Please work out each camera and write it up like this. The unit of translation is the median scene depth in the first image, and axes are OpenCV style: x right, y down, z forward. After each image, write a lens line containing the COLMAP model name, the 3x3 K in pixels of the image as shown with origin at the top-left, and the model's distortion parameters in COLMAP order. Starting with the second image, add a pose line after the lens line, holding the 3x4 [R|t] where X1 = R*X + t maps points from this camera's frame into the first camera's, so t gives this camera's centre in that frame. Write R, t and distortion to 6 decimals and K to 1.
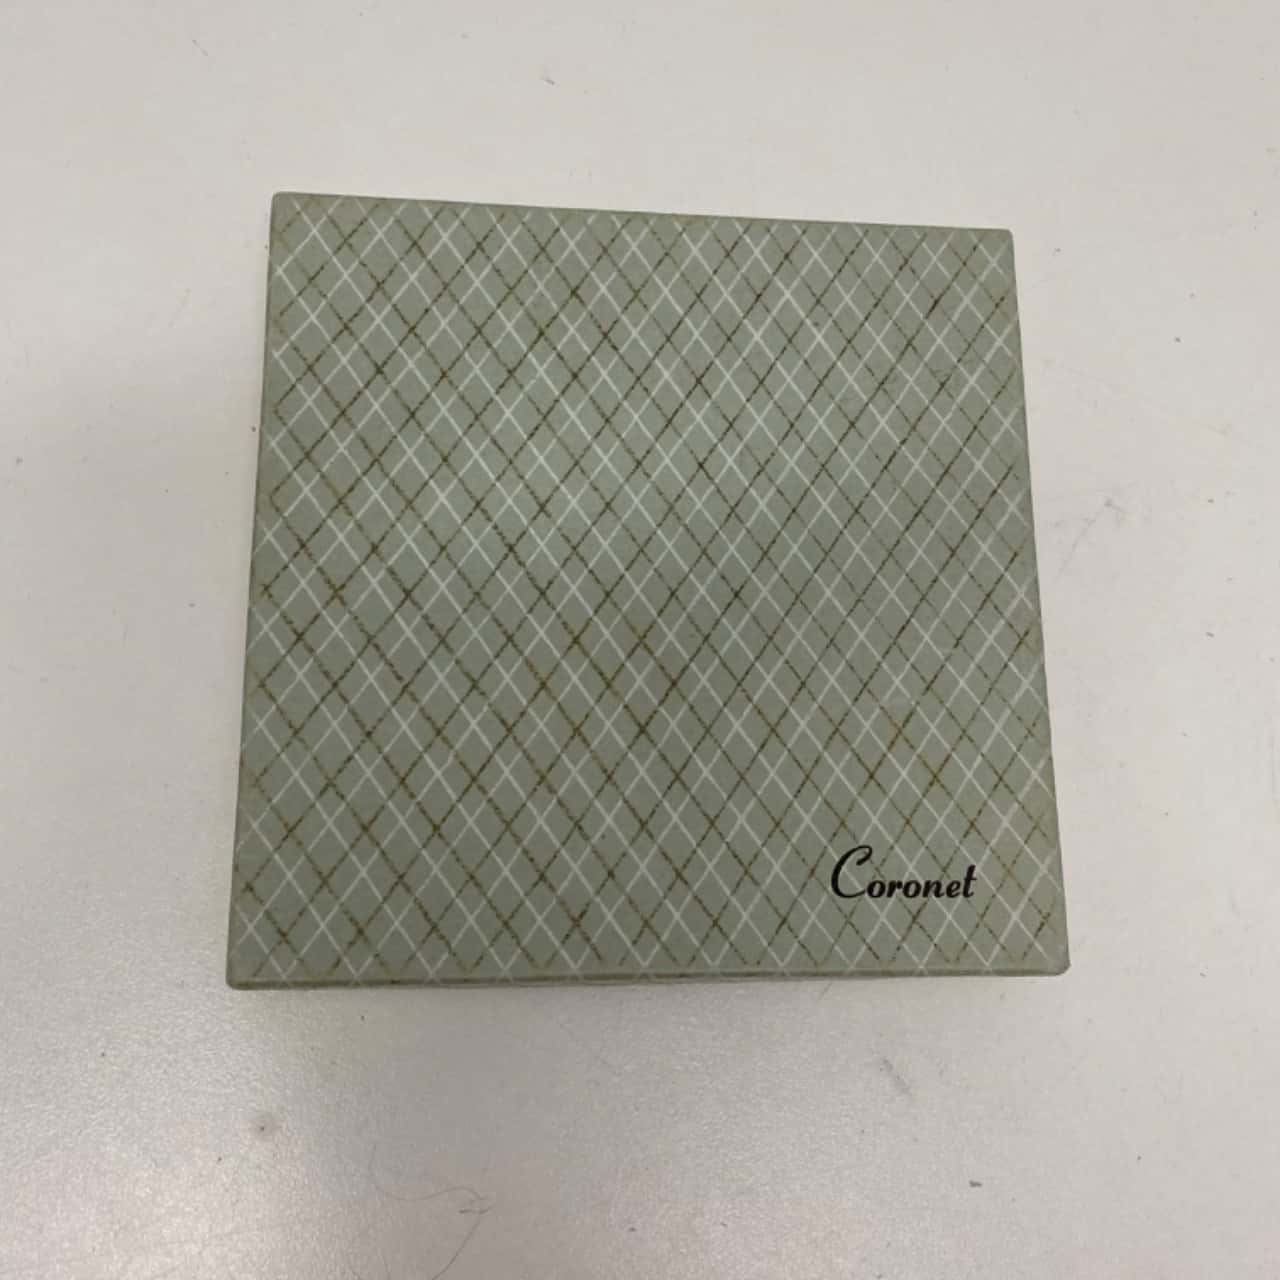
lens RADIAL K [[1306.5, 0, 639.7], [0, 1306.5, 627.7], [0, 0, 1]] dist [0.090899, 0.000000]
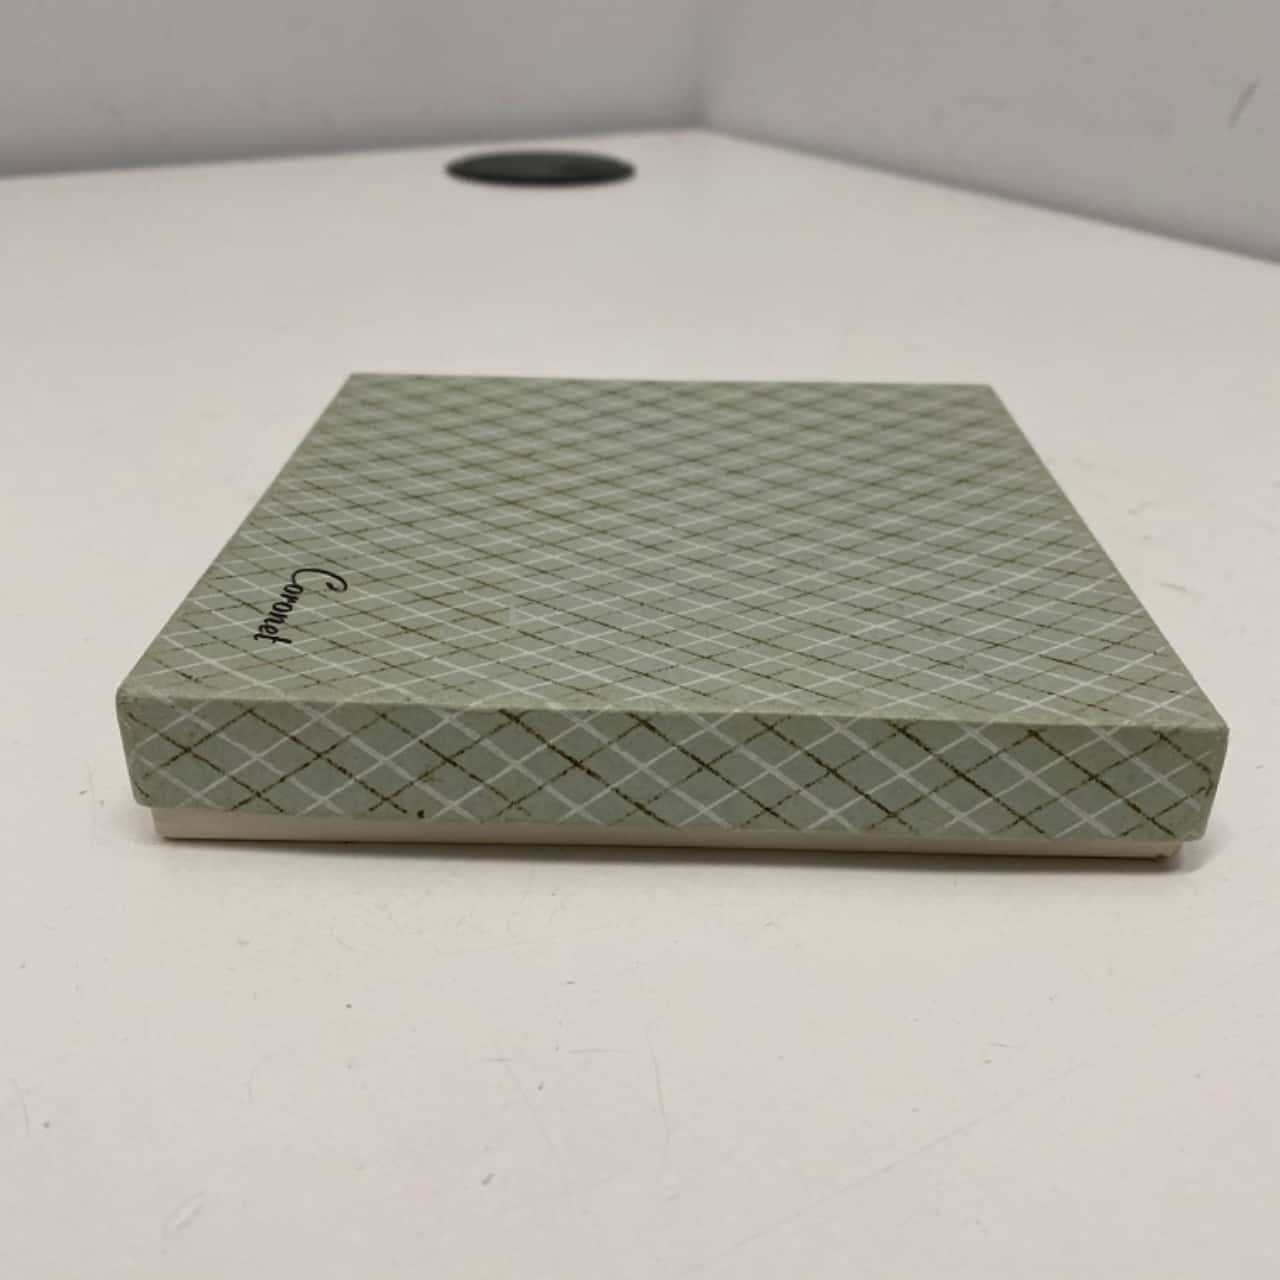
lens RADIAL K [[1306.5, 0, 656.3], [0, 1306.5, 664.1], [0, 0, 1]] dist [0.090899, 0.000000]
pose [[-0.017785, 0.376873, -0.926094, 0.962145], [-0.981836, 0.168408, 0.087389, -0.097247], [0.188896, 0.910827, 0.367032, 0.753275]]
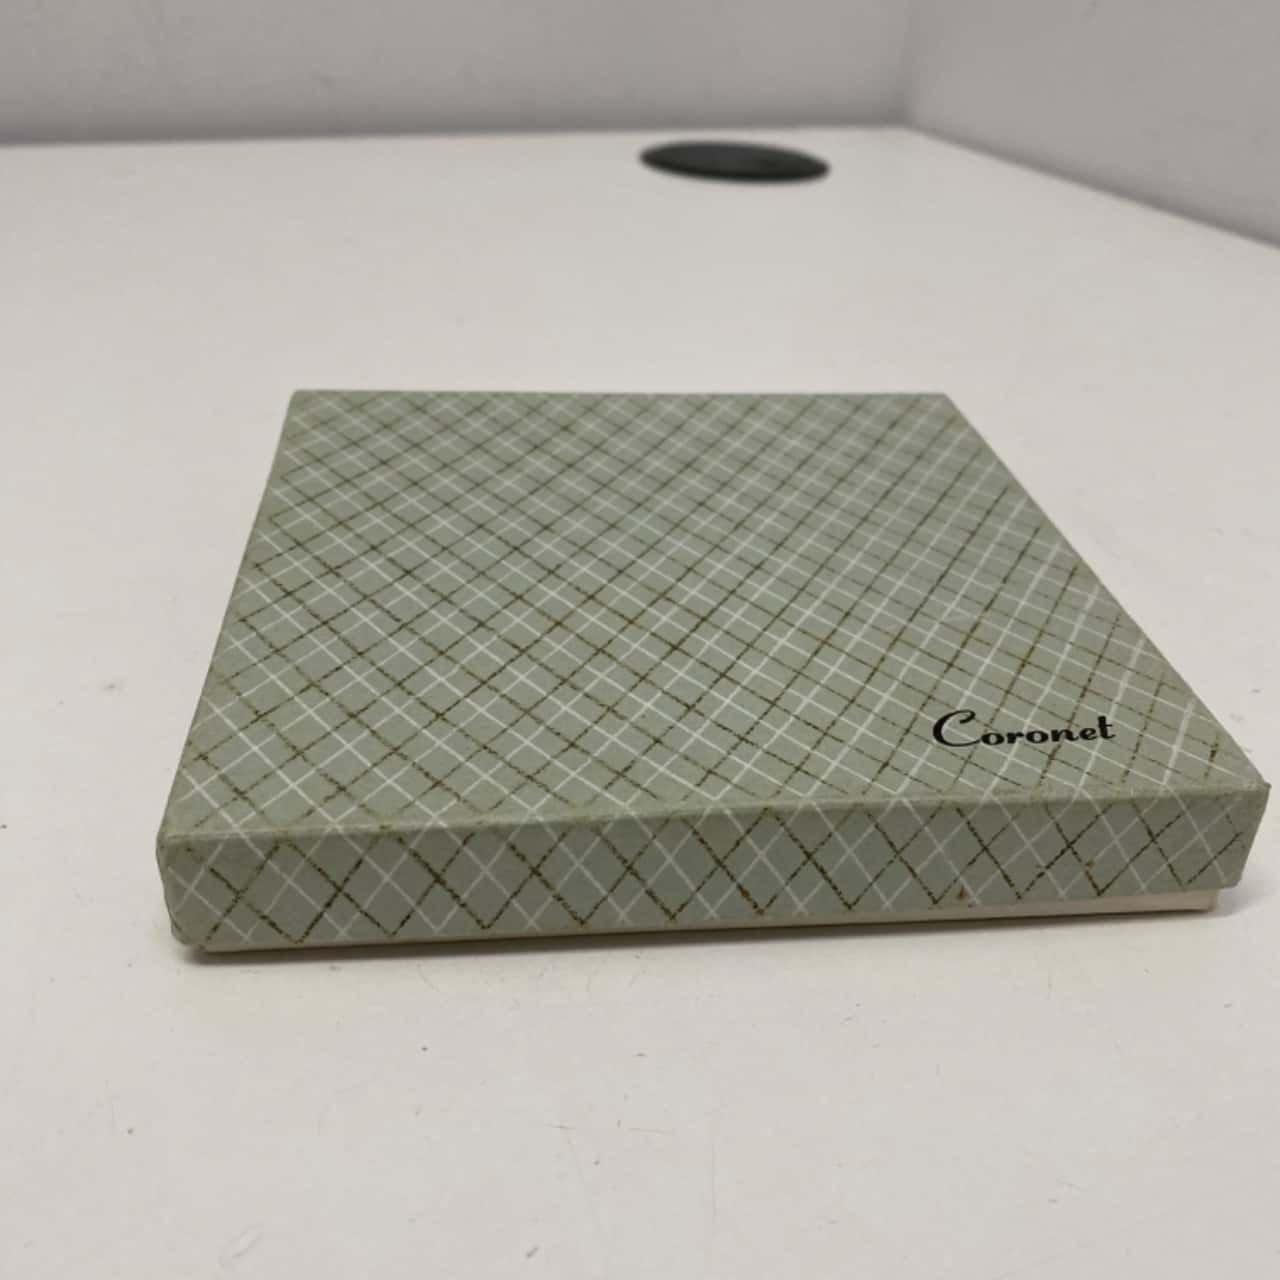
lens RADIAL K [[1306.5, 0, 643.6], [0, 1306.5, 631.9], [0, 0, 1]] dist [0.090899, 0.000000]
pose [[0.992010, -0.117334, 0.046361, -0.057106], [0.115292, 0.693895, -0.710787, 0.676853], [0.051230, 0.710452, 0.701878, 0.374011]]
